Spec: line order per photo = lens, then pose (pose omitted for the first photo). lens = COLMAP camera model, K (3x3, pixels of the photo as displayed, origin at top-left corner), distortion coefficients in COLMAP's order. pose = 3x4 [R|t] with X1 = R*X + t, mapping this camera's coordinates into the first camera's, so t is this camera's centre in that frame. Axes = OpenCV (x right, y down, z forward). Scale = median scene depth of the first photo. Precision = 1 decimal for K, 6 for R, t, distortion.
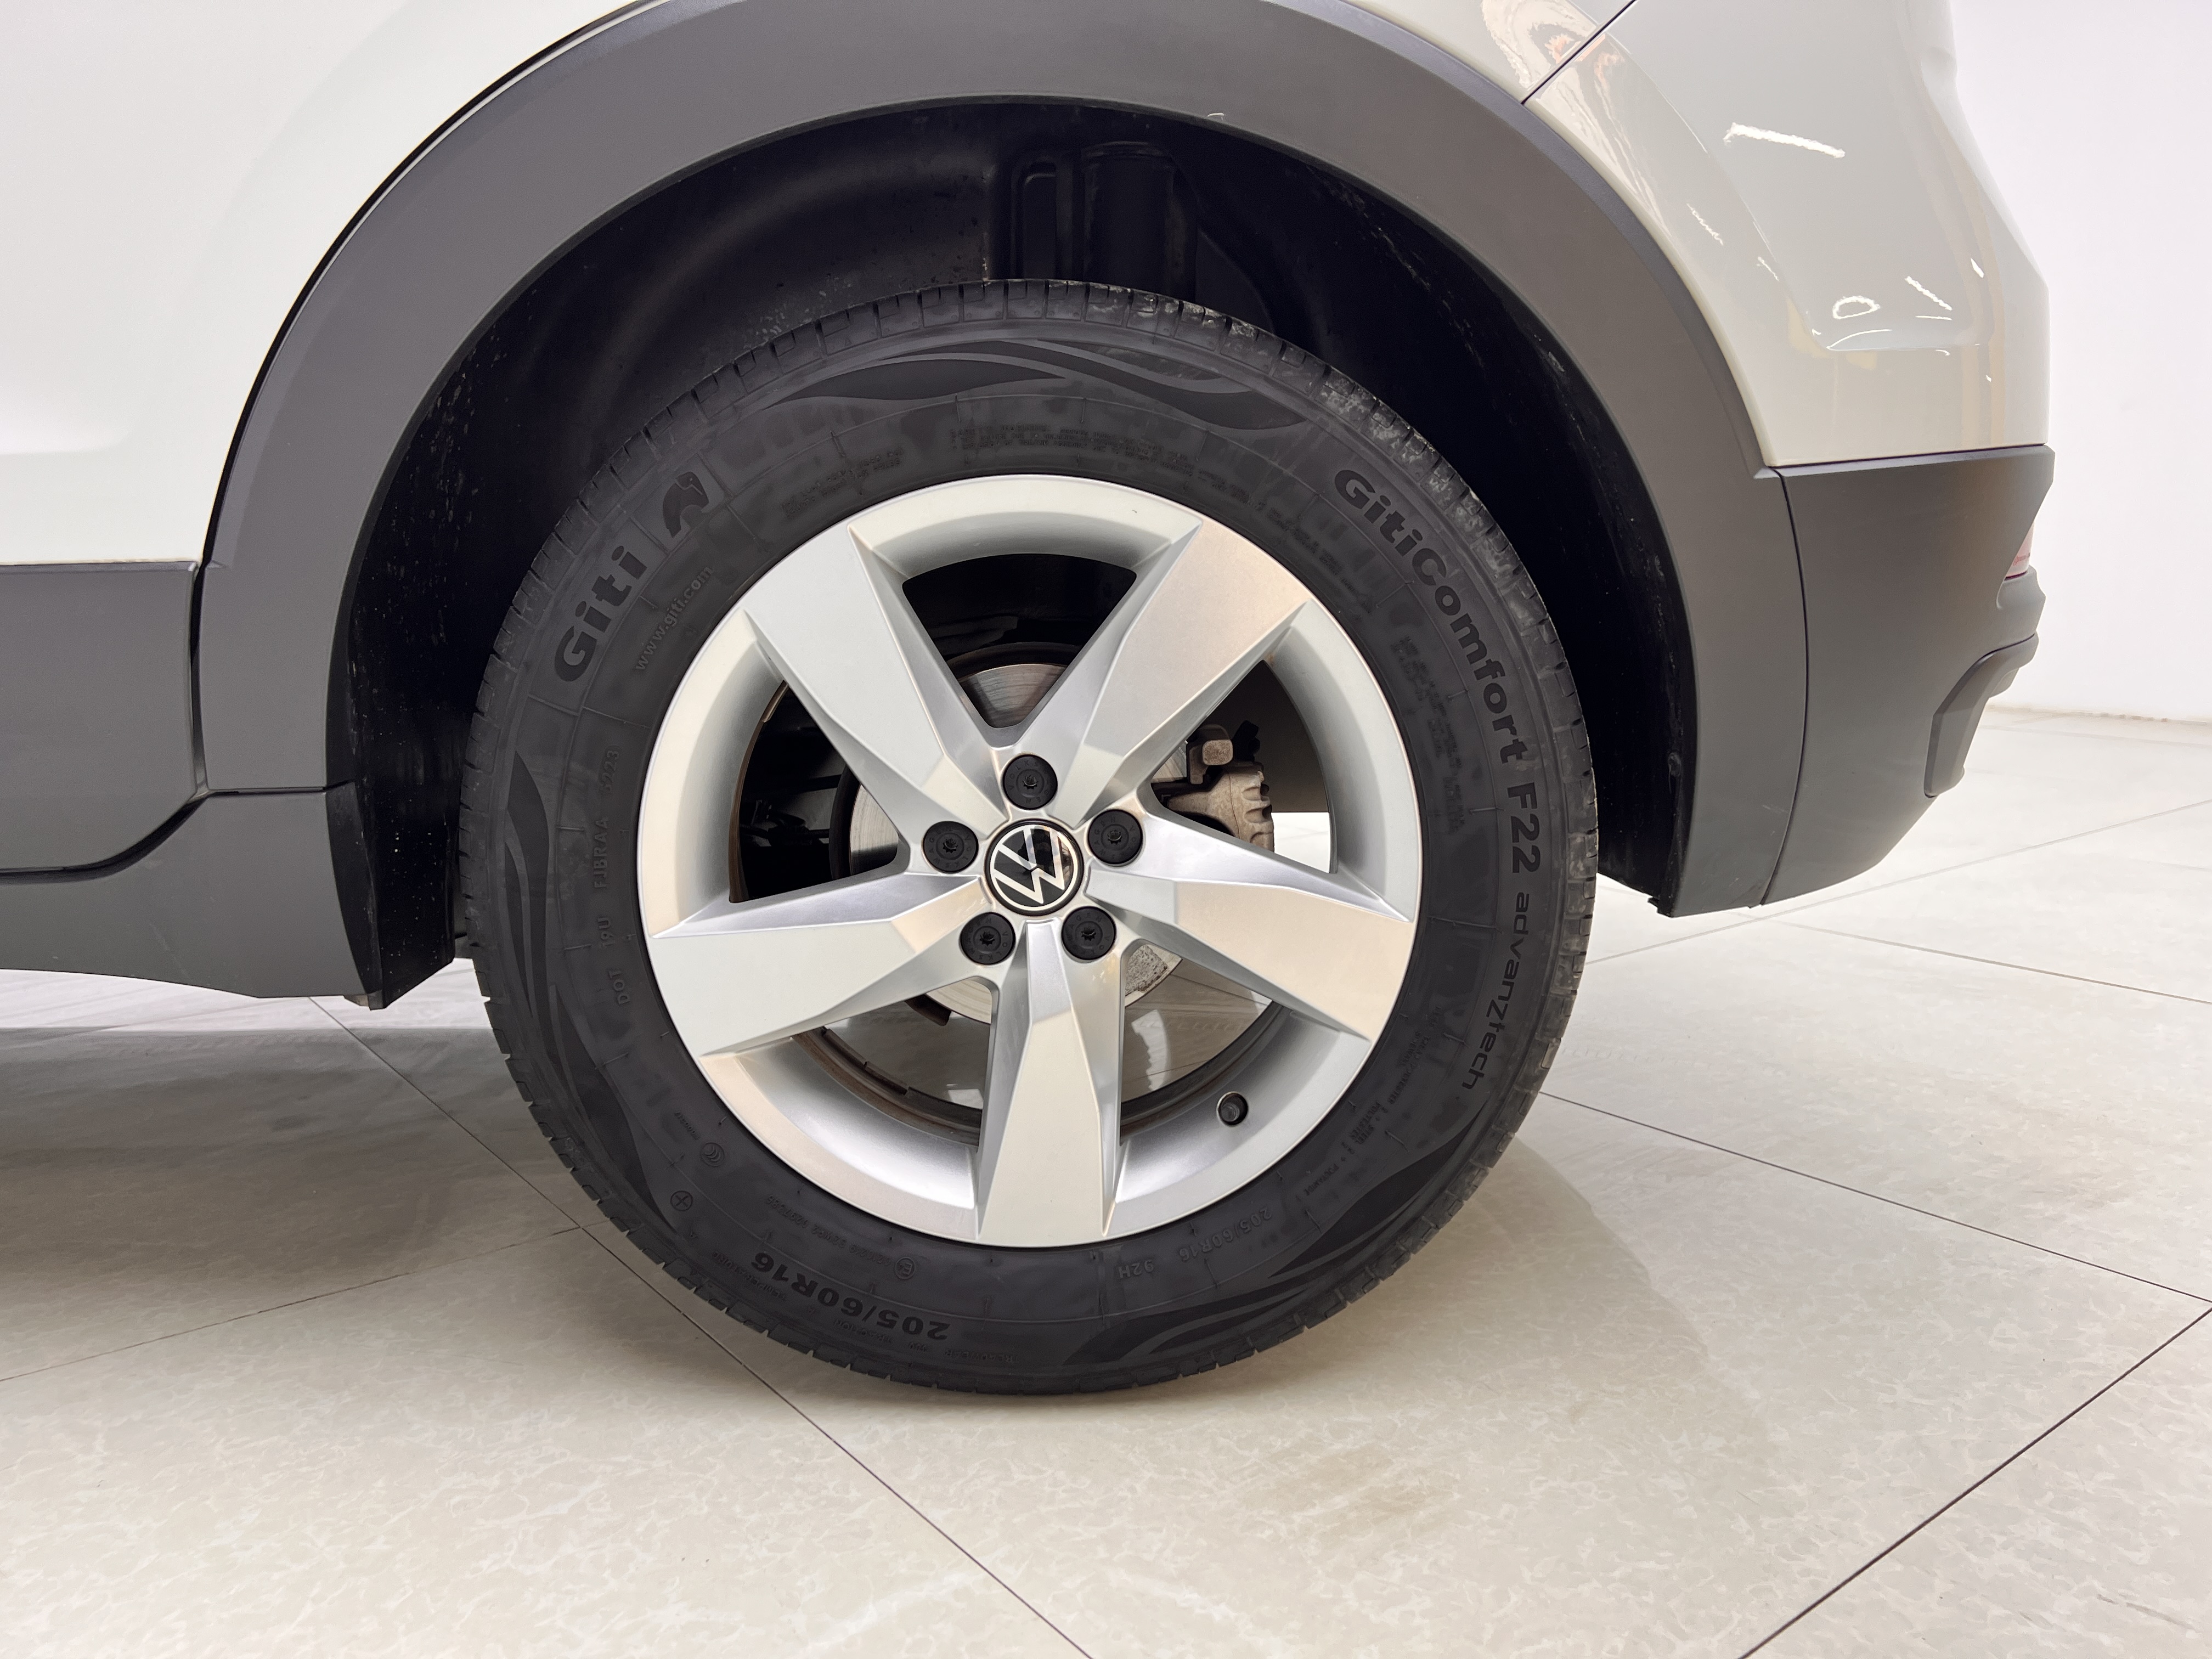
lens RADIAL K [[1657.7, 0, 1107.6], [0, 1657.7, 819.3], [0, 0, 1]] dist [0.052916, -0.057080]
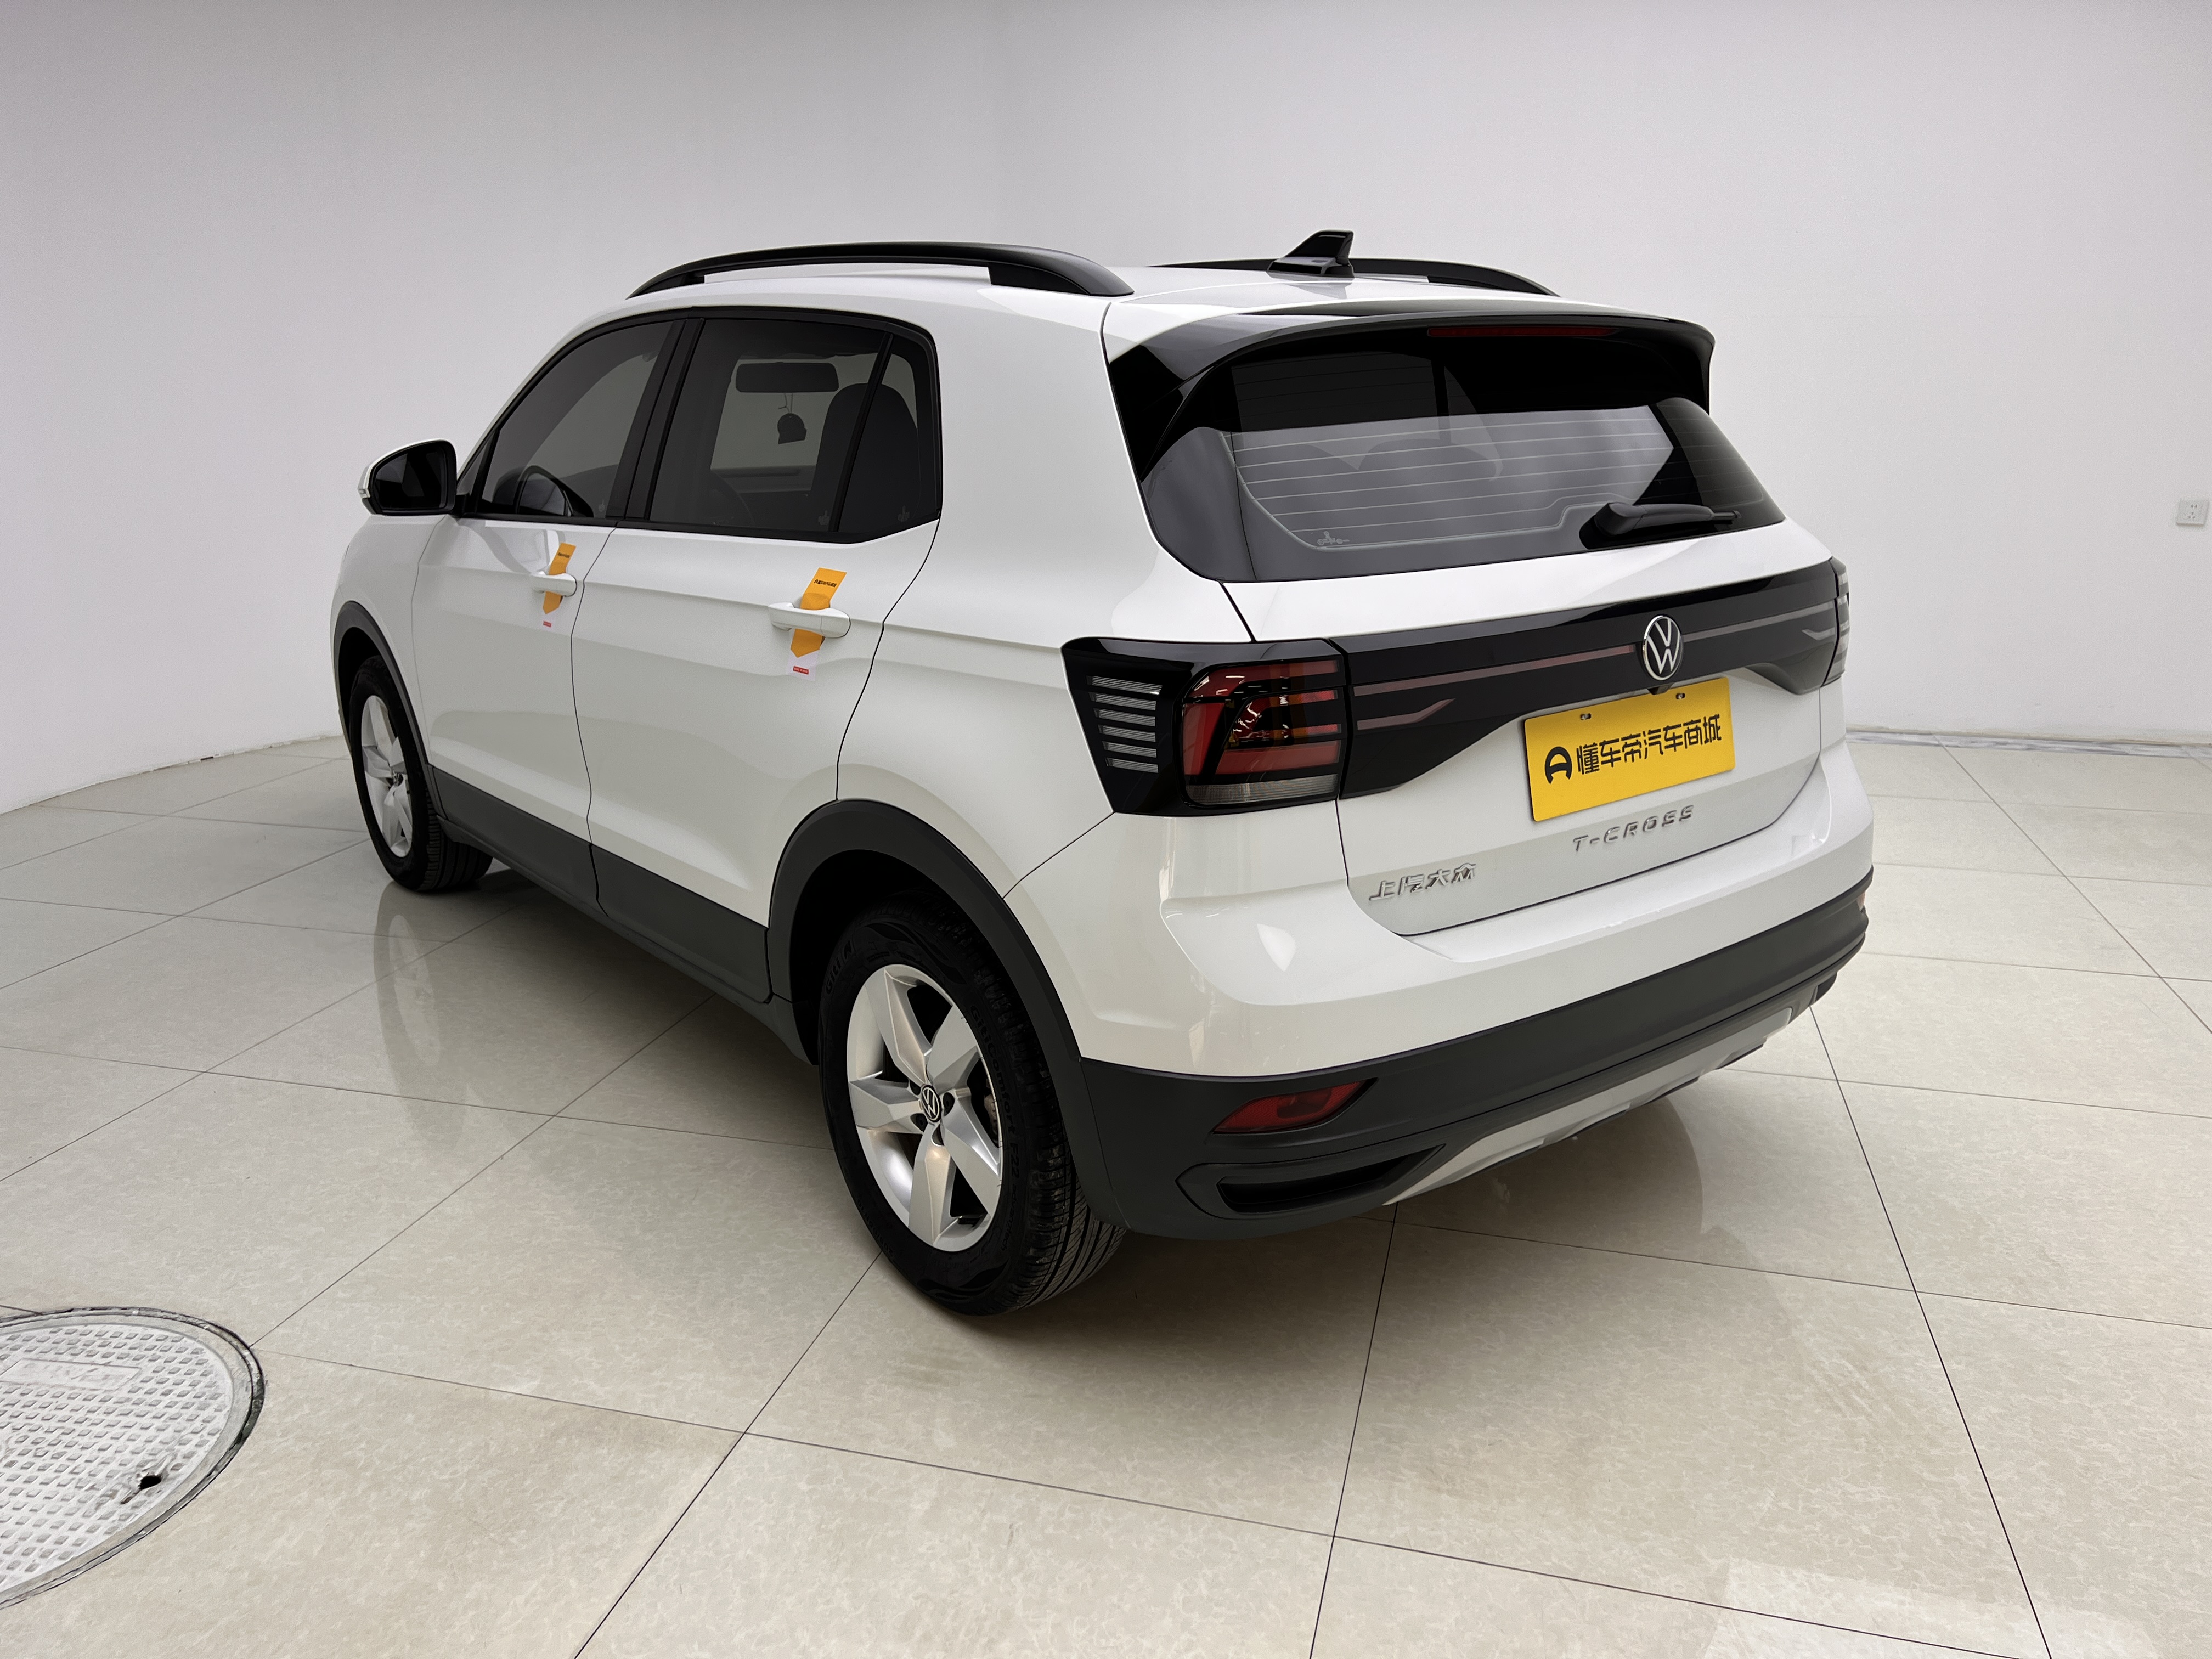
lens RADIAL K [[1657.7, 0, 1116.2], [0, 1657.7, 831.5], [0, 0, 1]] dist [0.052916, -0.057080]
pose [[0.592747, 0.224583, -0.773443, 2.079867], [-0.128530, 0.974405, 0.184433, -0.923318], [0.795067, -0.009912, 0.606441, -0.369852]]
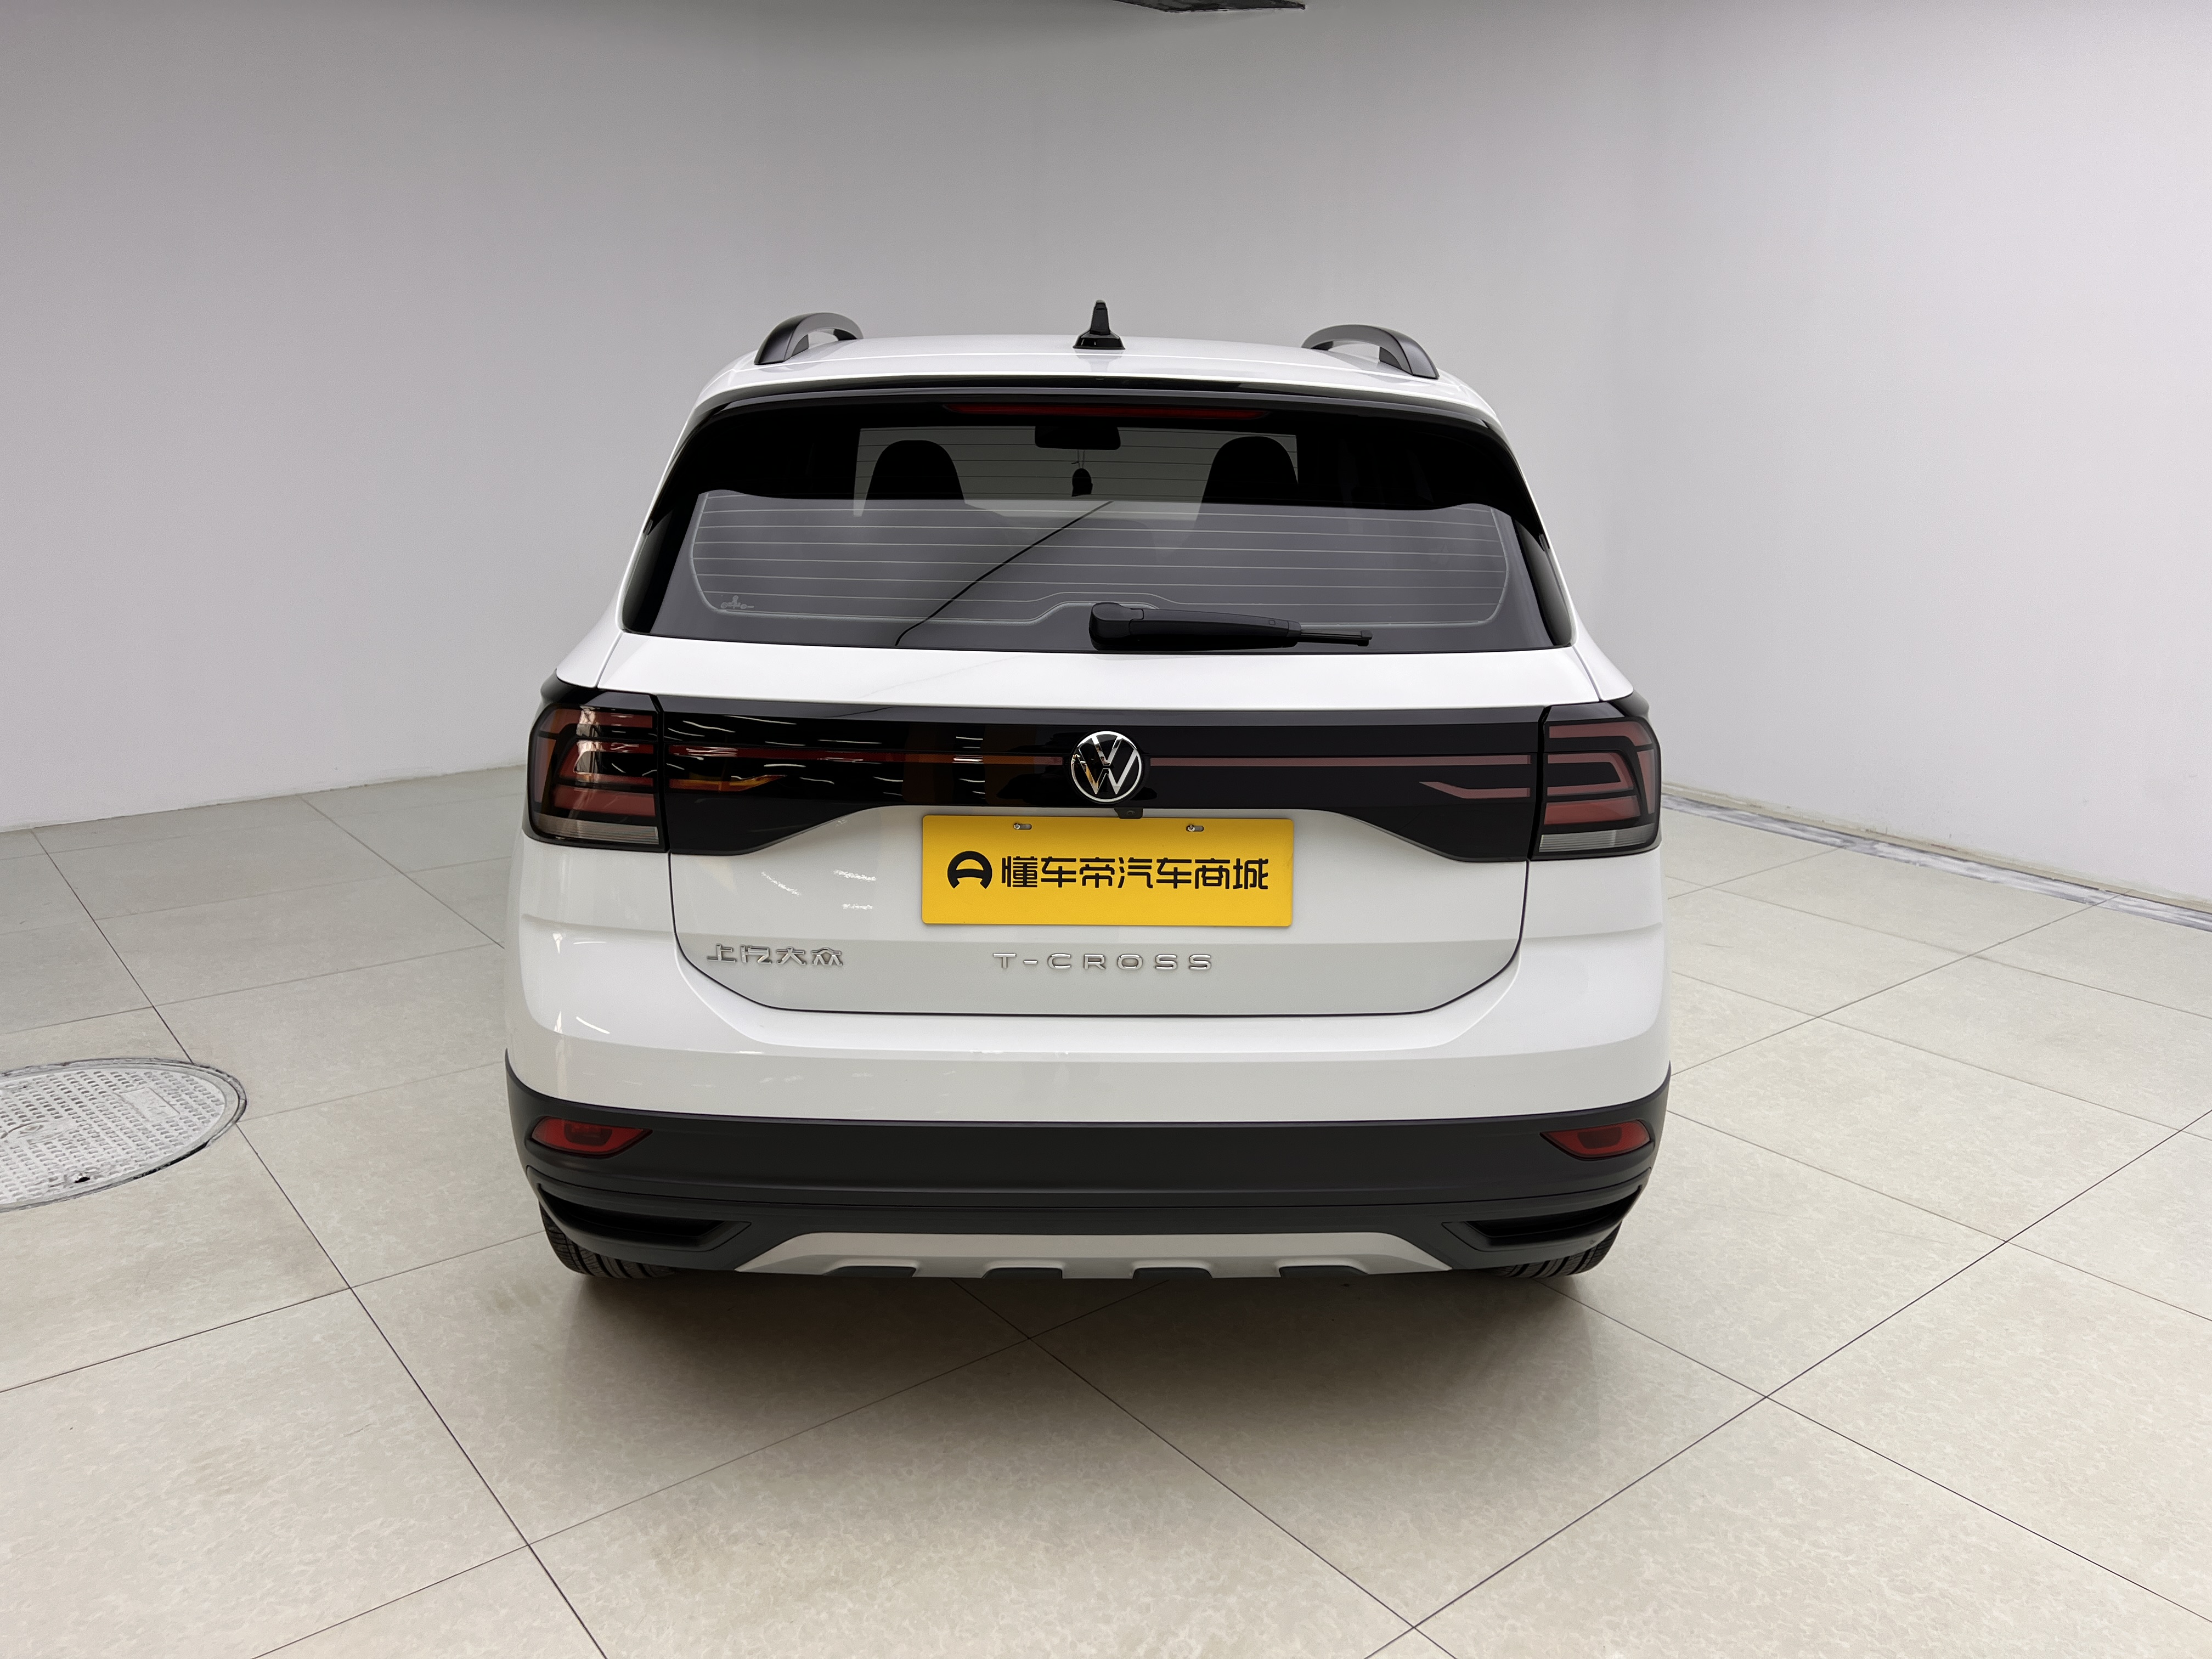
lens RADIAL K [[1657.7, 0, 1100.0], [0, 1657.7, 833.0], [0, 0, 1]] dist [0.052916, -0.057080]
pose [[0.010111, 0.259354, -0.965730, 2.723238], [-0.185011, 0.949590, 0.253082, -1.300706], [0.982684, 0.176112, 0.057584, 1.623036]]
